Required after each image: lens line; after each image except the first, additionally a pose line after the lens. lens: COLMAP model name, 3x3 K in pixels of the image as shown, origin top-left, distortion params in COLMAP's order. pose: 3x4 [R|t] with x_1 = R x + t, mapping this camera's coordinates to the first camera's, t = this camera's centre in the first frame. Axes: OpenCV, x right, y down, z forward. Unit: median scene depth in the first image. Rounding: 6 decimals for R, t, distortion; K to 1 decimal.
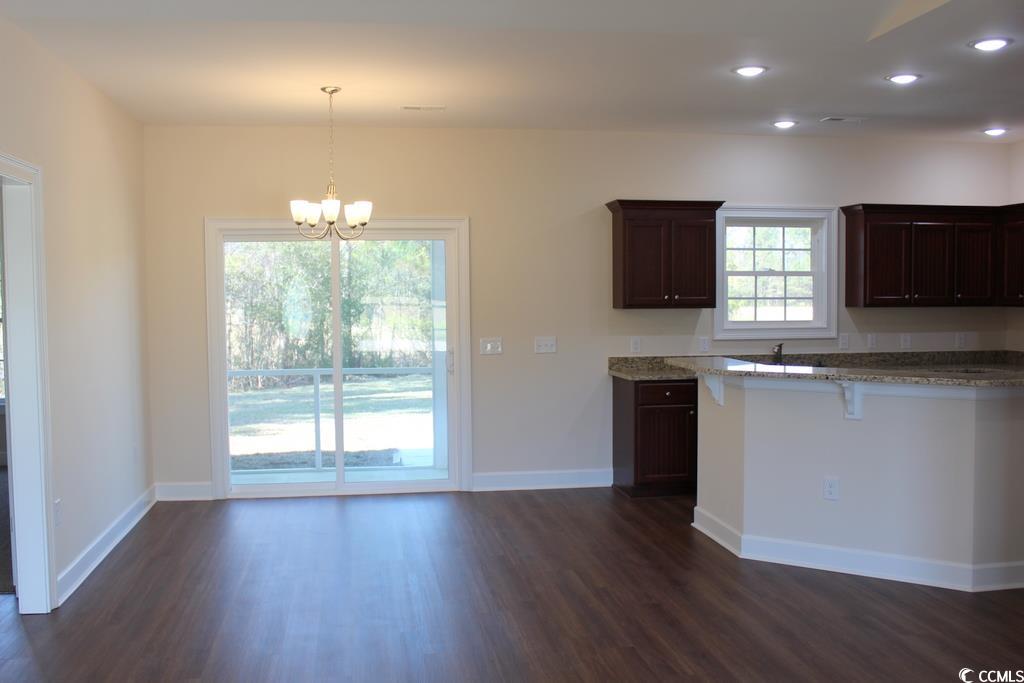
lens RADIAL K [[982.5, 0, 509.8], [0, 982.5, 349.3], [0, 0, 1]] dist [-0.064528, 0.000000]
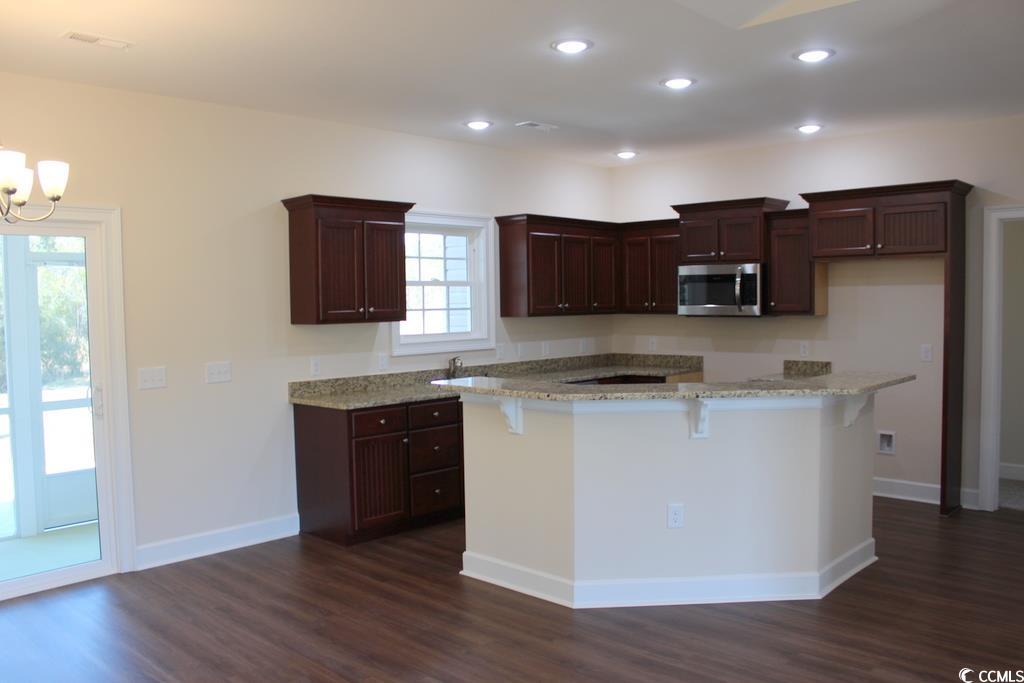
lens RADIAL K [[846.2, 0, 509.0], [0, 846.2, 337.7], [0, 0, 1]] dist [-0.138789, 0.104968]
pose [[0.799139, -0.031953, 0.600296, -0.177505], [0.043419, 0.999046, -0.004623, -0.018569], [-0.599576, 0.029759, 0.799764, 0.311915]]
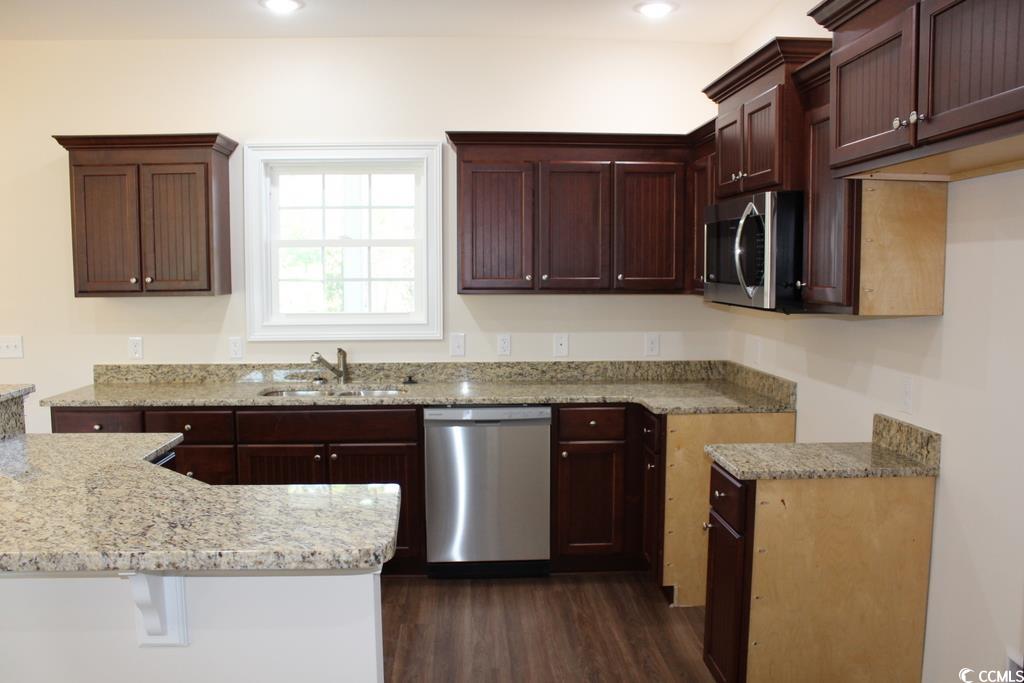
lens RADIAL K [[846.2, 0, 504.2], [0, 846.2, 346.1], [0, 0, 1]] dist [-0.138789, 0.104968]
pose [[0.991988, 0.015195, -0.125412, 0.464189], [-0.010211, 0.999136, 0.040290, -0.031836], [0.125915, -0.038687, 0.991286, 0.450698]]
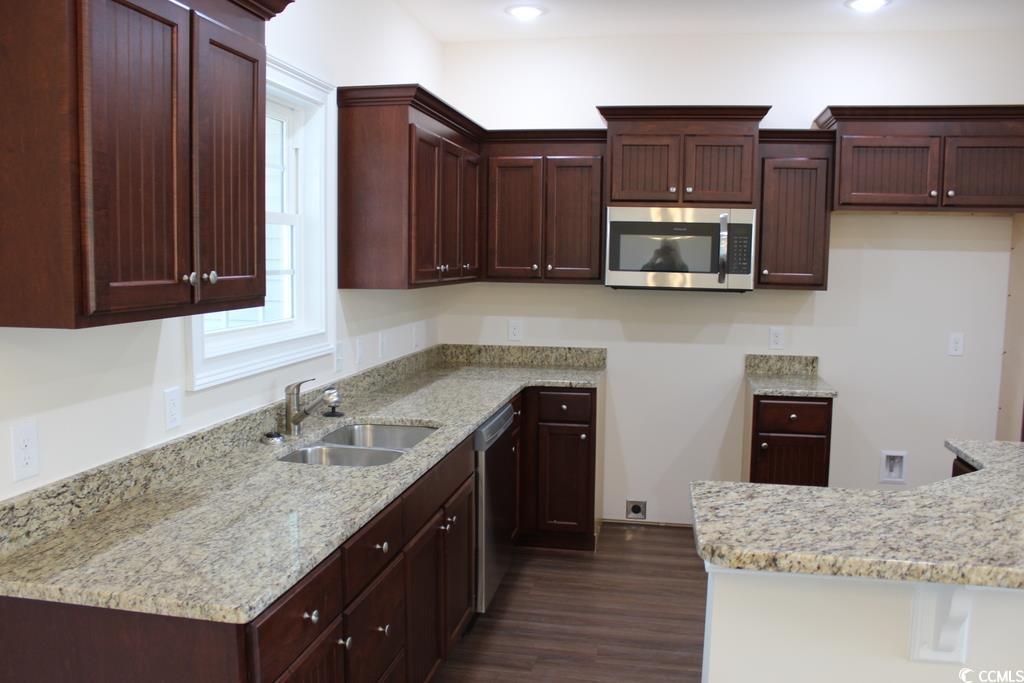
lens RADIAL K [[846.2, 0, 509.8], [0, 846.2, 341.1], [0, 0, 1]] dist [-0.138789, 0.104968]
pose [[0.345983, -0.082928, 0.934569, -0.036897], [0.038046, 0.996507, 0.074340, -0.047118], [-0.937469, 0.009836, 0.347930, 0.793531]]
